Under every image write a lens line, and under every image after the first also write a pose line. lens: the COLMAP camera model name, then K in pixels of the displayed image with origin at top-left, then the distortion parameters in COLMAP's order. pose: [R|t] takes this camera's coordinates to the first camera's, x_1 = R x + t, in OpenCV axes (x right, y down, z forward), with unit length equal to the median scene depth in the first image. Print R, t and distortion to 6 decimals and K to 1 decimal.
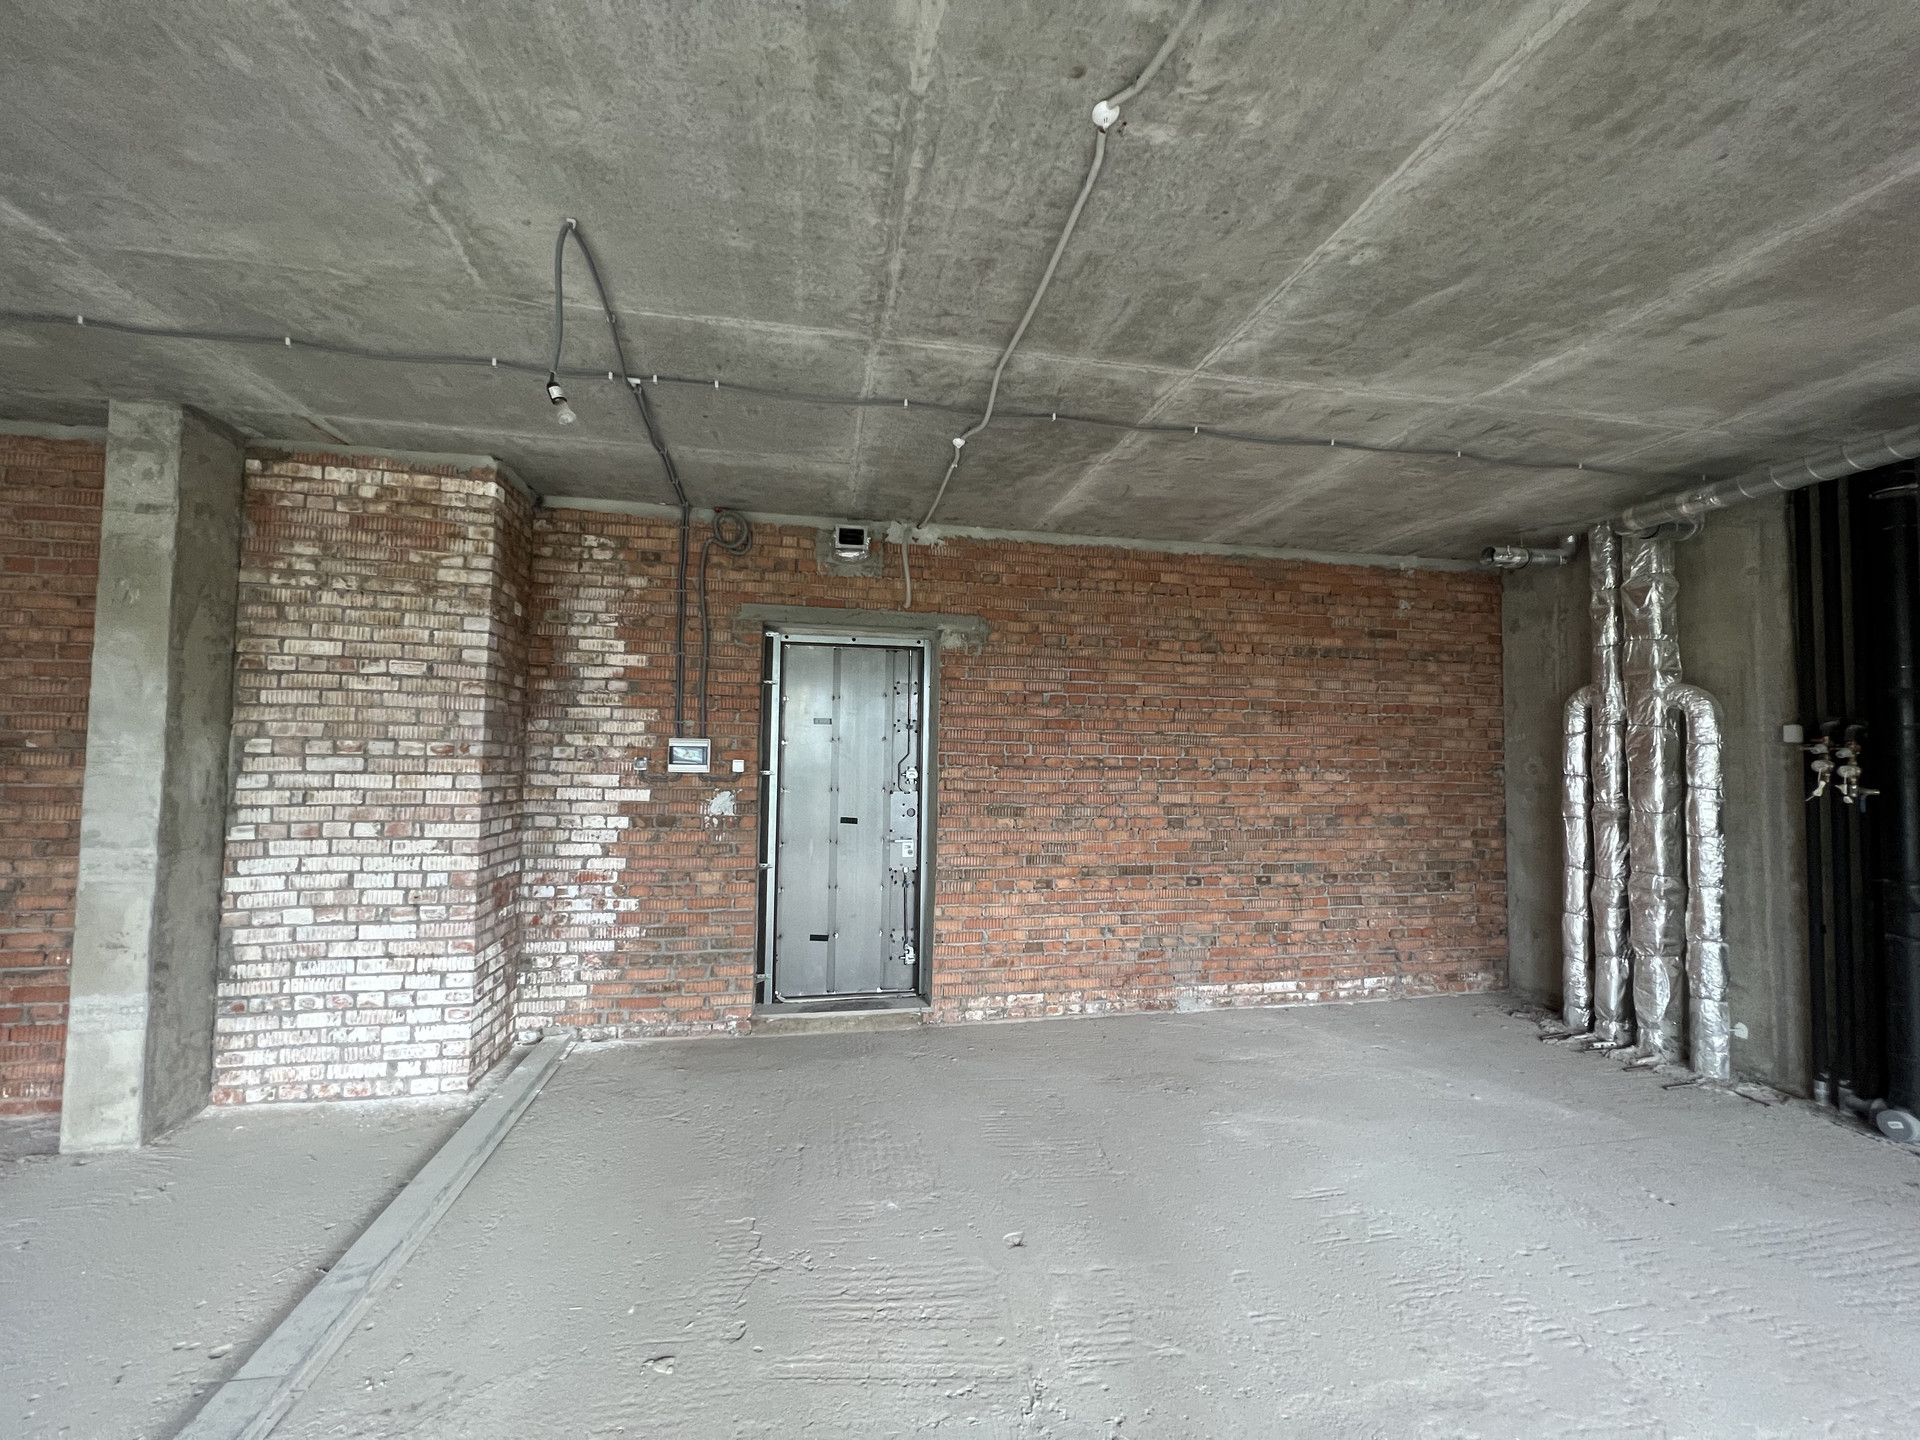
lens RADIAL K [[769.0, 0, 956.9], [0, 769.0, 714.1], [0, 0, 1]] dist [-0.002598, -0.000276]
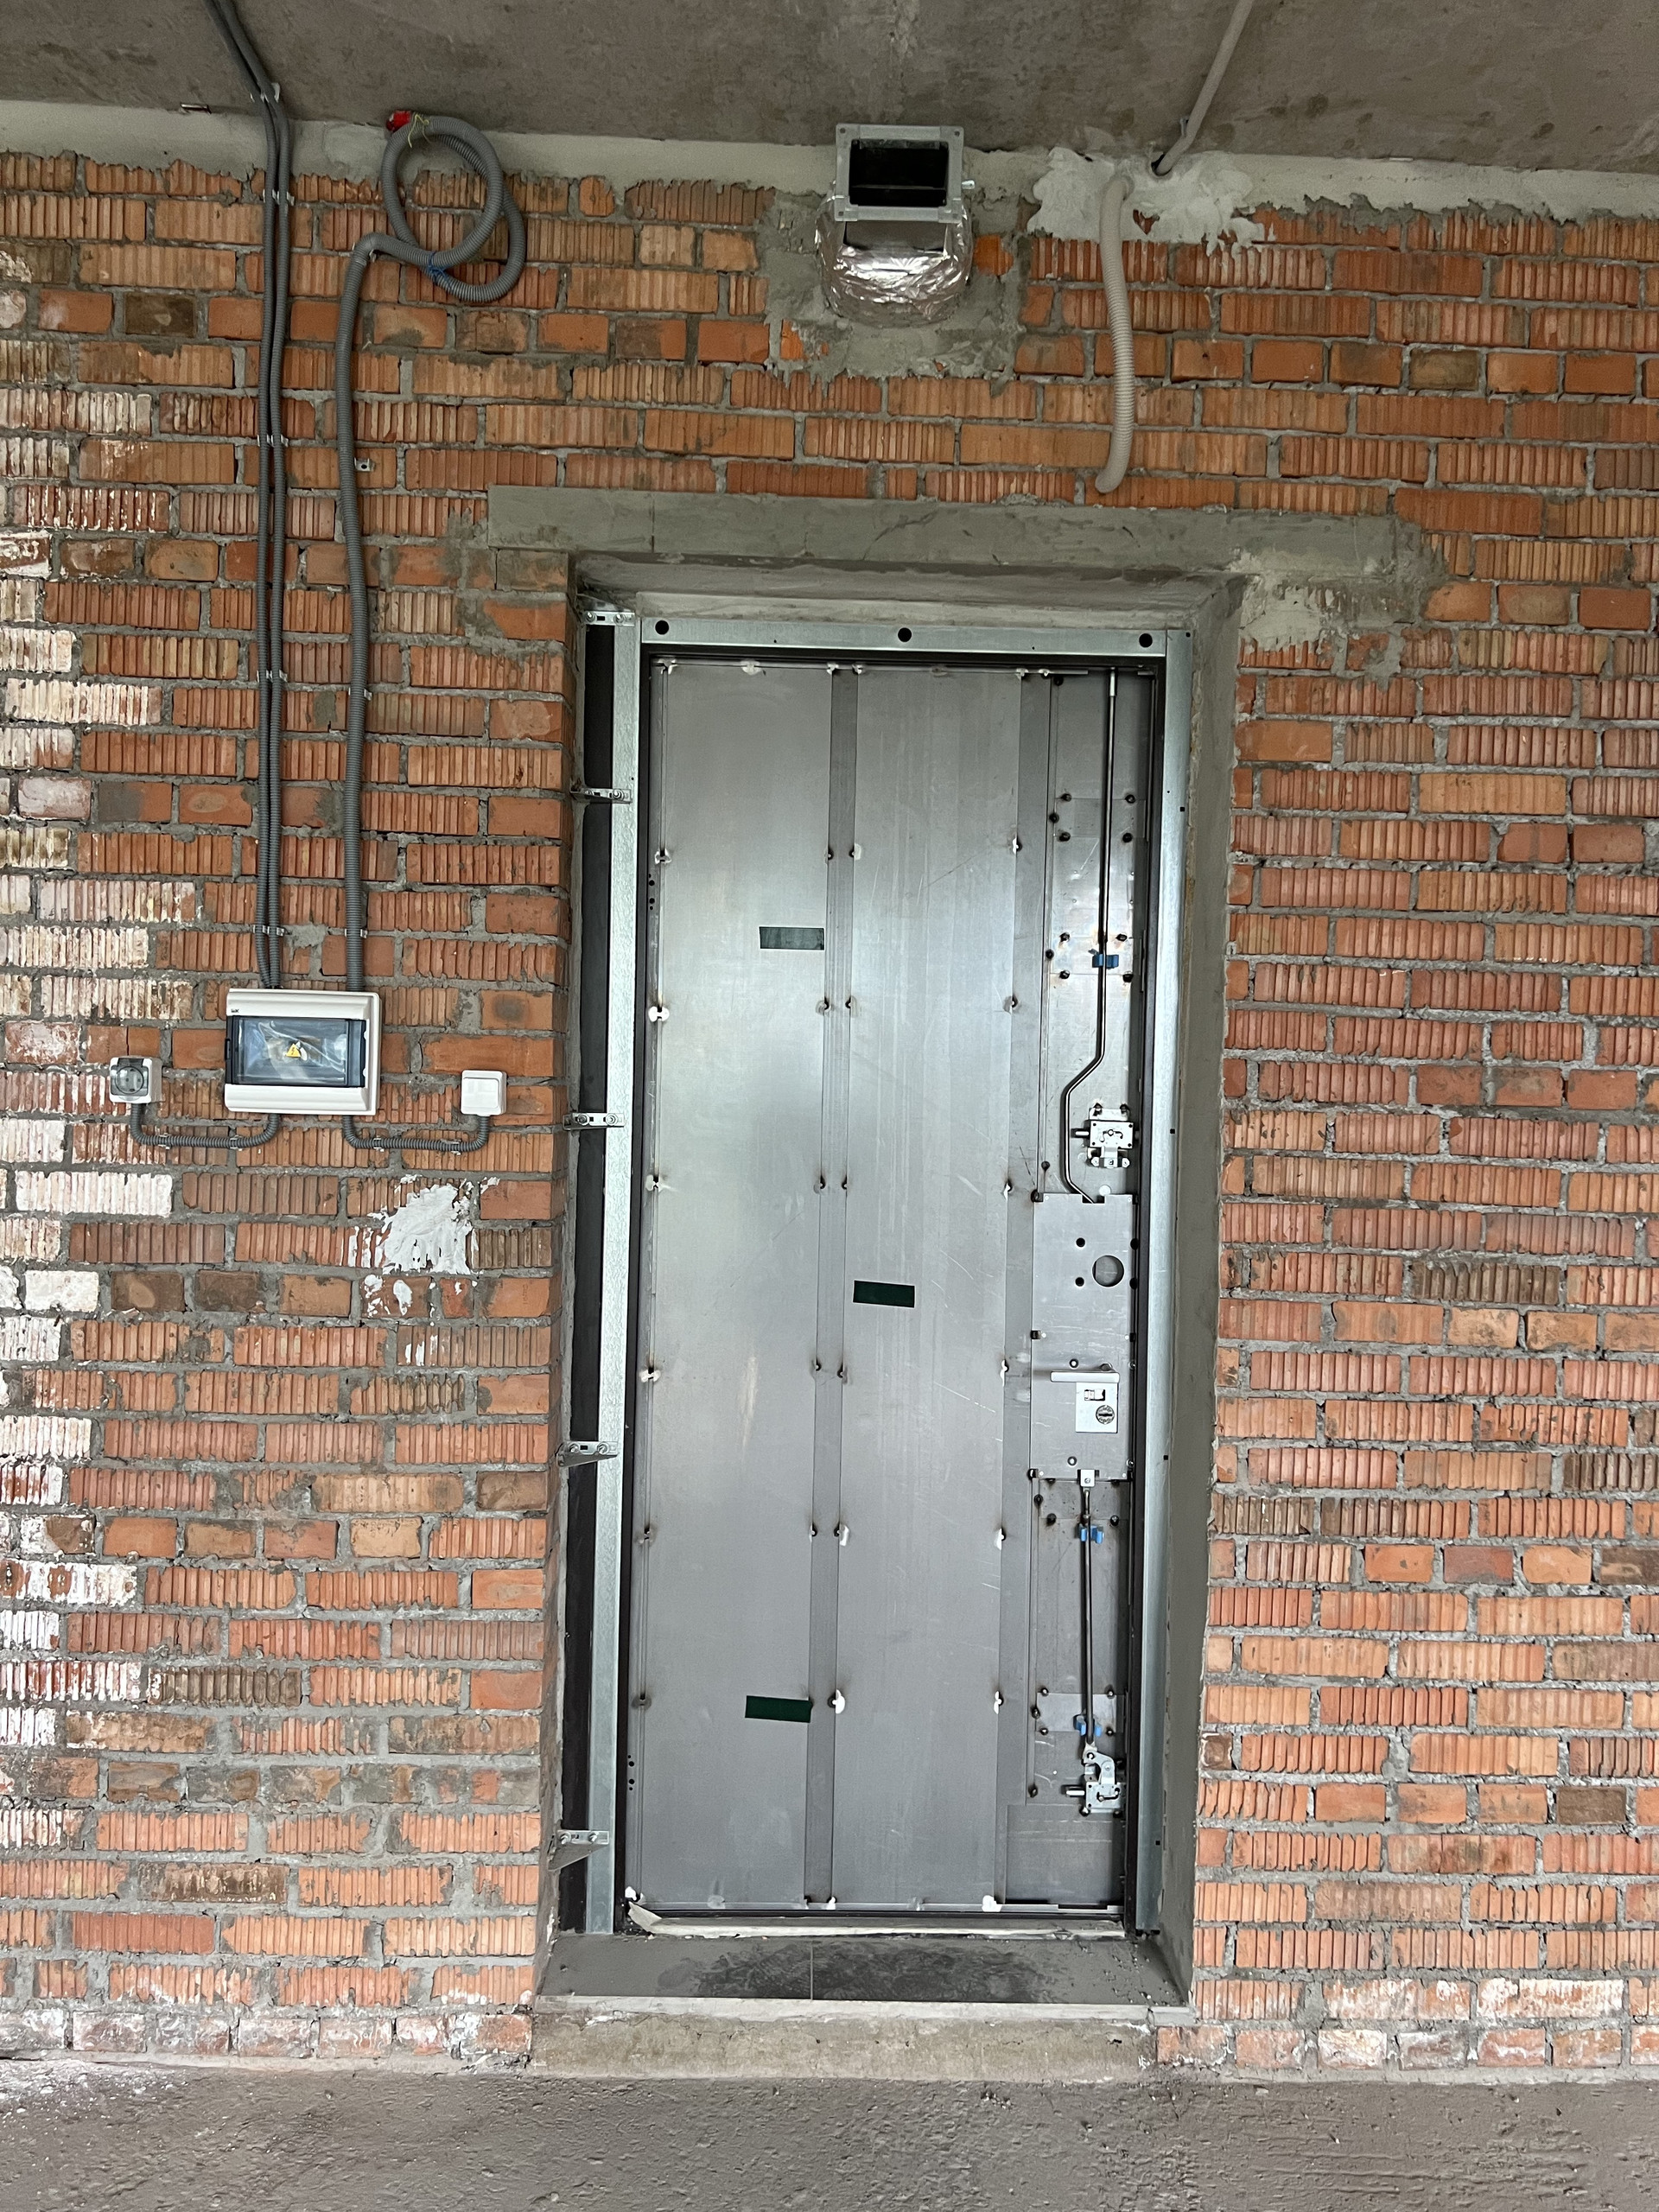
lens RADIAL K [[1657.5, 0, 829.5], [0, 1657.5, 1106.0], [0, 0, 1]] dist [0.040672, -0.001725]
pose [[0.984878, 0.011811, -0.172848, -0.060896], [-0.001150, 0.998097, 0.061646, 0.035054], [0.173247, -0.060515, 0.983017, 0.437105]]
